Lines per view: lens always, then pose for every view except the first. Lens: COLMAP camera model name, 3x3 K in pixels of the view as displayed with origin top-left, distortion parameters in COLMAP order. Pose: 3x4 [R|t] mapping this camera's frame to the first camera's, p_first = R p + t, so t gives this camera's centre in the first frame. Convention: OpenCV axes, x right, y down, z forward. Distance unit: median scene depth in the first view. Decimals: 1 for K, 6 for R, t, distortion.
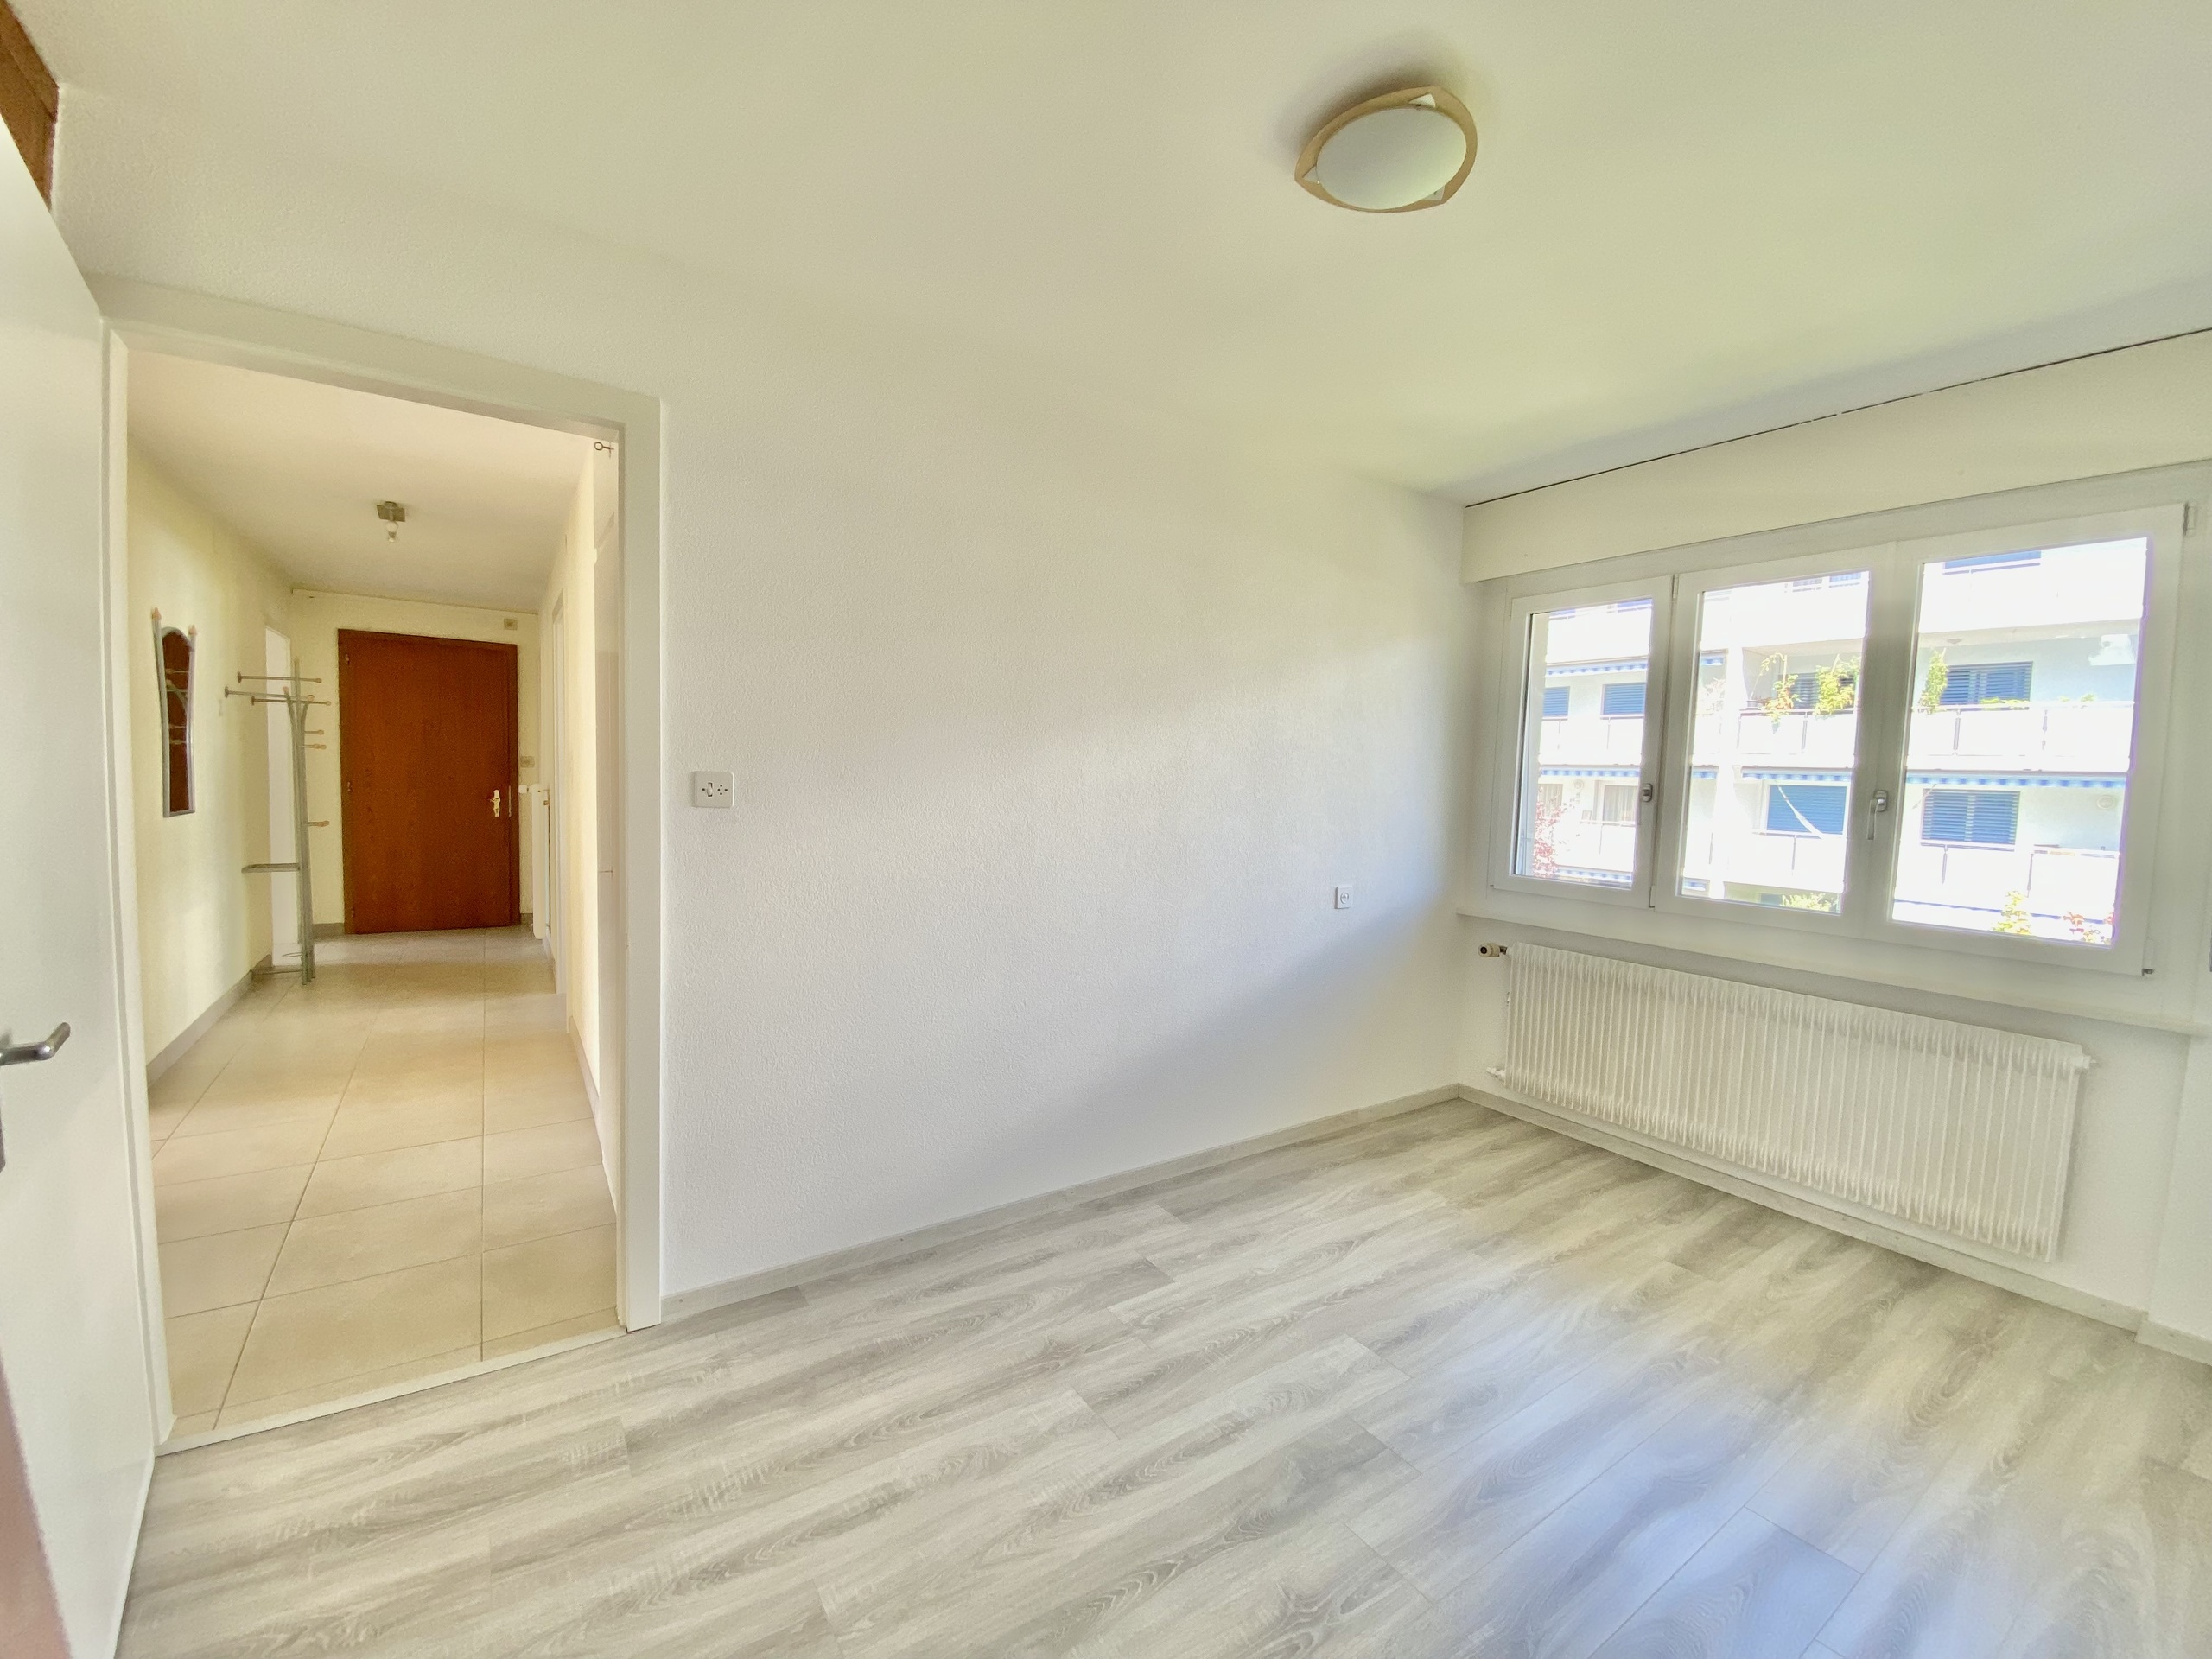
lens RADIAL K [[904.0, 0, 1099.4], [0, 904.0, 836.8], [0, 0, 1]] dist [0.048351, -0.039471]
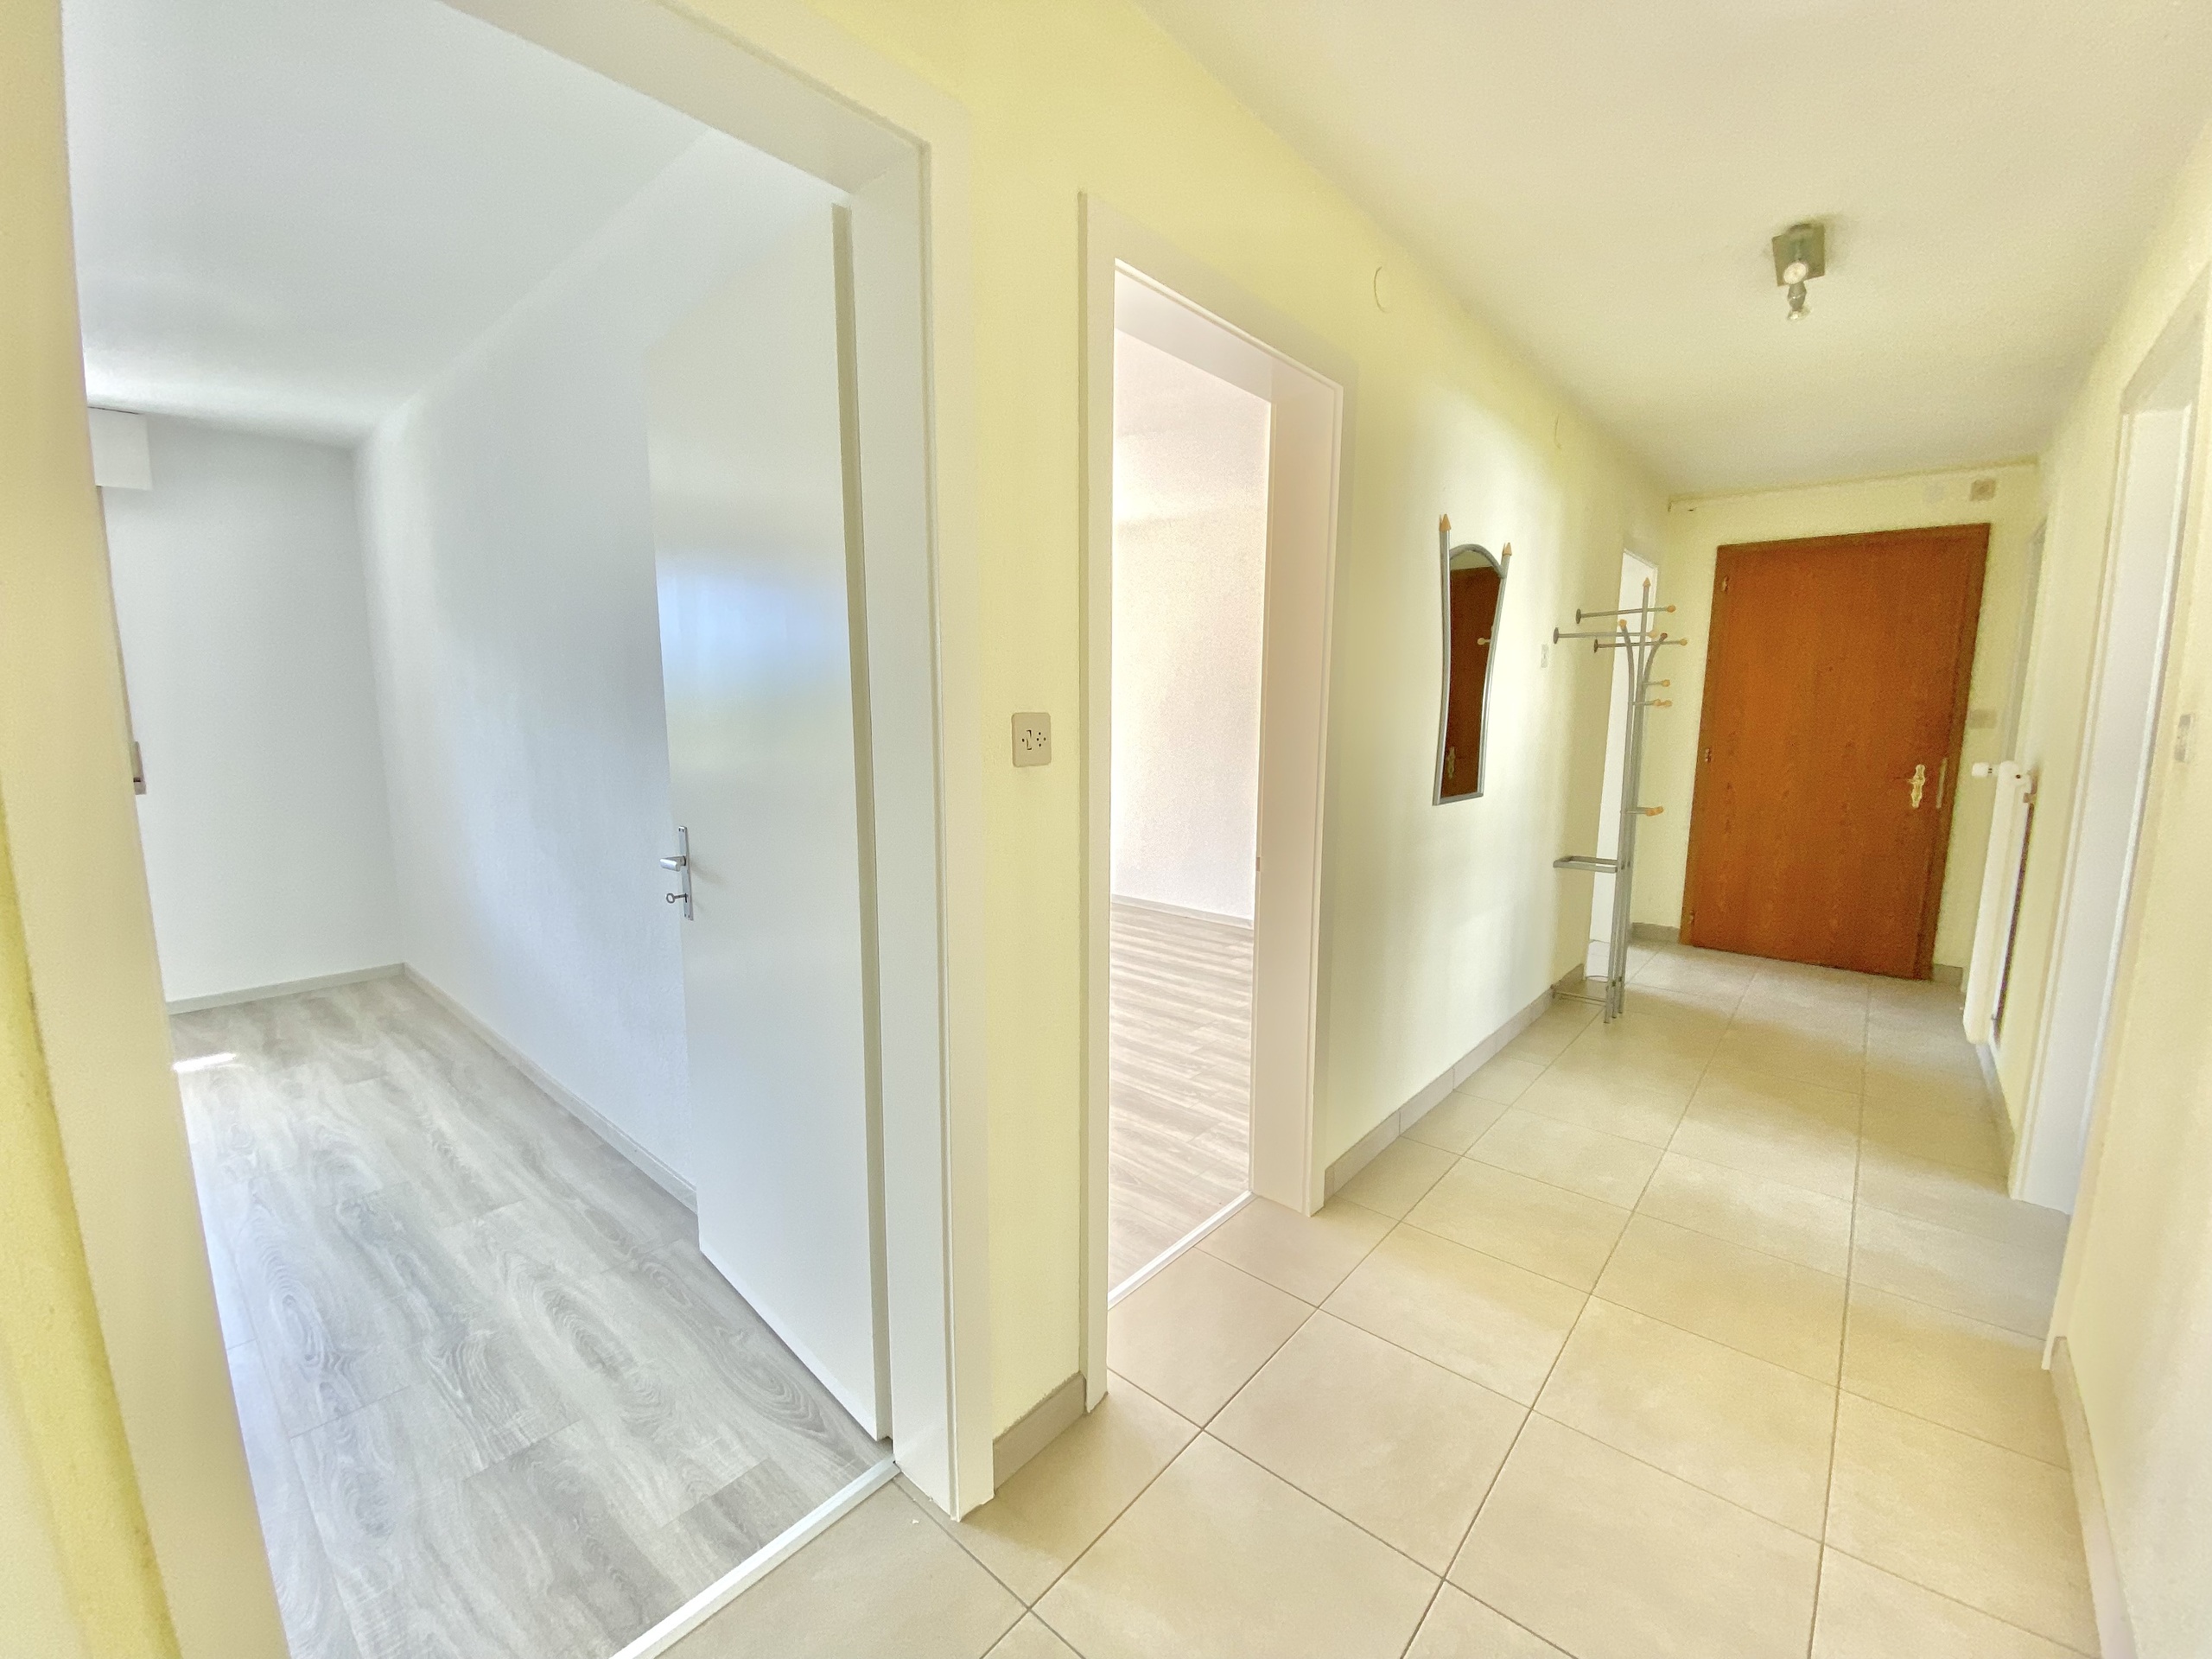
lens RADIAL K [[887.7, 0, 1106.0], [0, 887.7, 829.5], [0, 0, 1]] dist [-0.002697, -0.009542]
pose [[0.260187, 0.106669, -0.959648, -0.282739], [-0.062127, 0.993669, 0.093607, -0.037295], [0.963558, 0.035264, 0.265167, 0.390393]]
